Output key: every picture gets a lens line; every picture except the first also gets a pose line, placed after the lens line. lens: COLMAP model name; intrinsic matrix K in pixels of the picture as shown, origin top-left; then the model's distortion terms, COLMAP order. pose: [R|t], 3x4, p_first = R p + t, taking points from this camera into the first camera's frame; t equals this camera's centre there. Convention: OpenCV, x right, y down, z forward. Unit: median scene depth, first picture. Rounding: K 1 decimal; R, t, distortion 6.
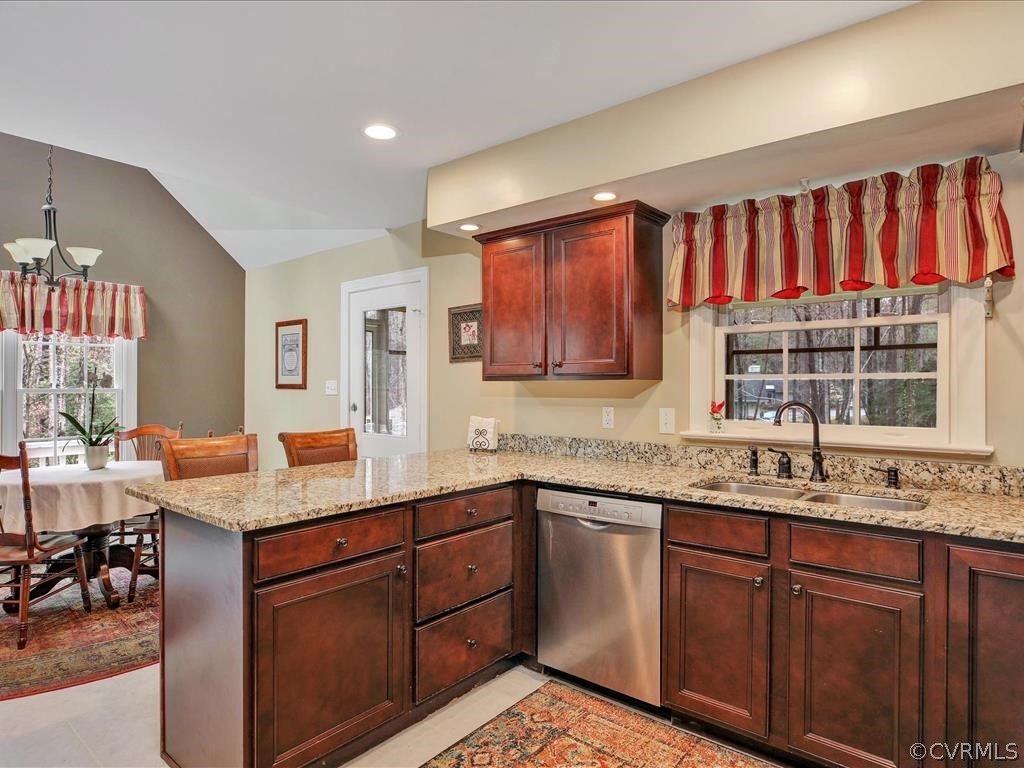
lens RADIAL K [[592.8, 0, 516.0], [0, 592.8, 379.8], [0, 0, 1]] dist [-0.019482, 0.002037]
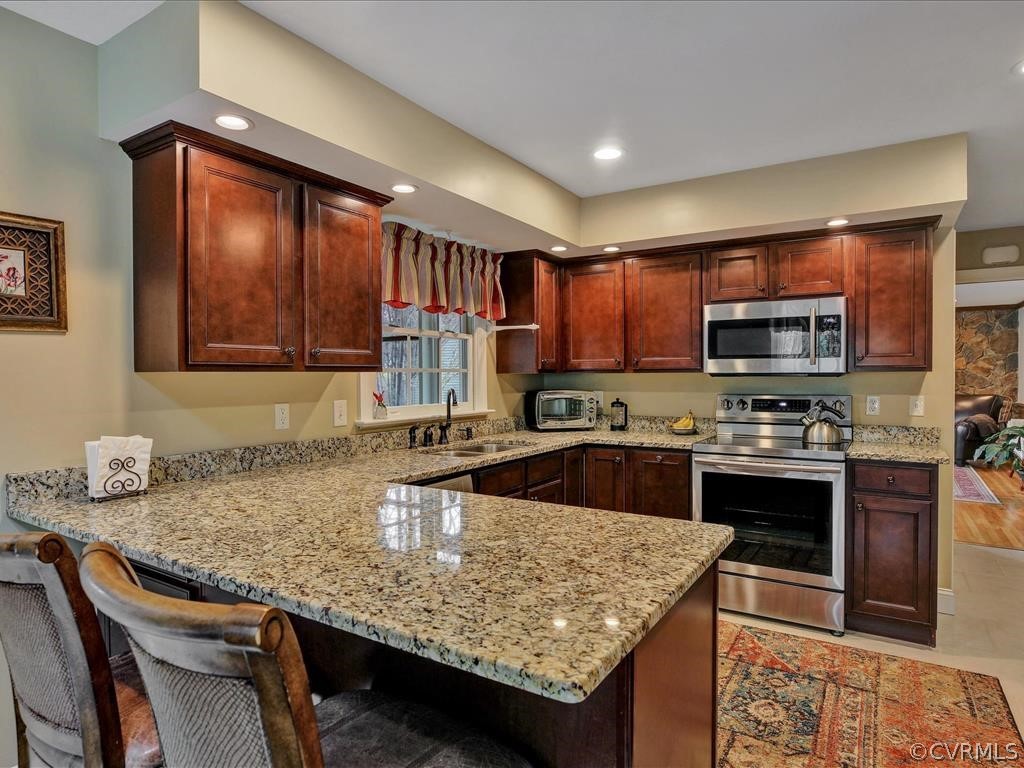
lens RADIAL K [[592.8, 0, 516.0], [0, 592.8, 379.8], [0, 0, 1]] dist [-0.019482, 0.002037]
pose [[-0.124155, -0.011146, 0.992200, -0.662365], [-0.011462, 0.999886, 0.009798, 0.000180], [-0.992197, -0.010156, -0.124269, 0.714356]]
